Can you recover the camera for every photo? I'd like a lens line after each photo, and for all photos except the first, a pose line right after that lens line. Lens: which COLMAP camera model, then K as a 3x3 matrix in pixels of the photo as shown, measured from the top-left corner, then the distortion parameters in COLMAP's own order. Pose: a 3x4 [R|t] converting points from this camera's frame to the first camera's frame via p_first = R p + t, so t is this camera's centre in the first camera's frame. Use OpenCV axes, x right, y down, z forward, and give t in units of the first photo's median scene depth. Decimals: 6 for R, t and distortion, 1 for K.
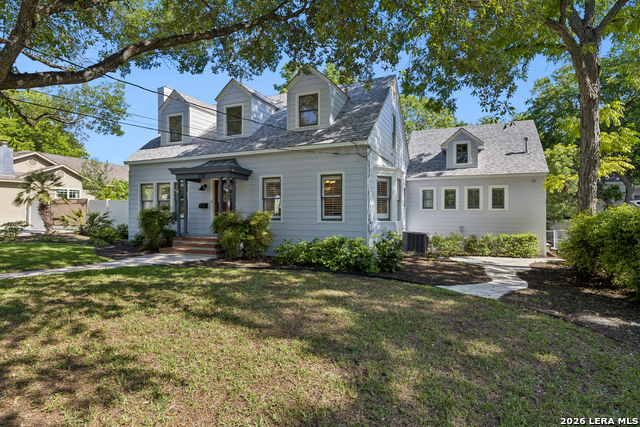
lens RADIAL K [[354.3, 0, 320.7], [0, 354.3, 216.2], [0, 0, 1]] dist [-0.019765, -0.000176]
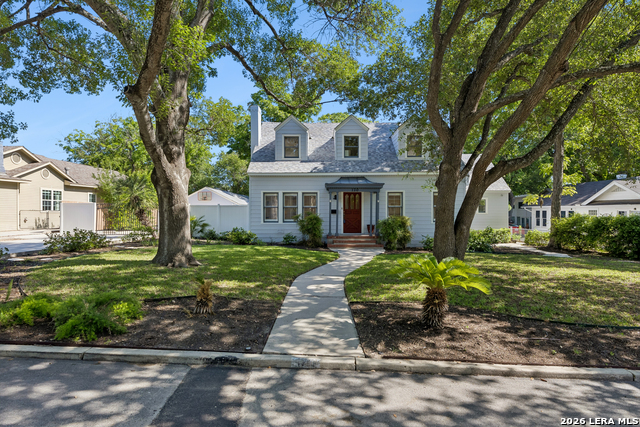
lens RADIAL K [[354.3, 0, 321.3], [0, 354.3, 214.9], [0, 0, 1]] dist [-0.019765, -0.000176]
pose [[0.916001, -0.001750, 0.401173, -0.876763], [0.005293, 0.999956, -0.007724, -0.008915], [-0.401141, 0.009198, 0.915970, -0.151839]]
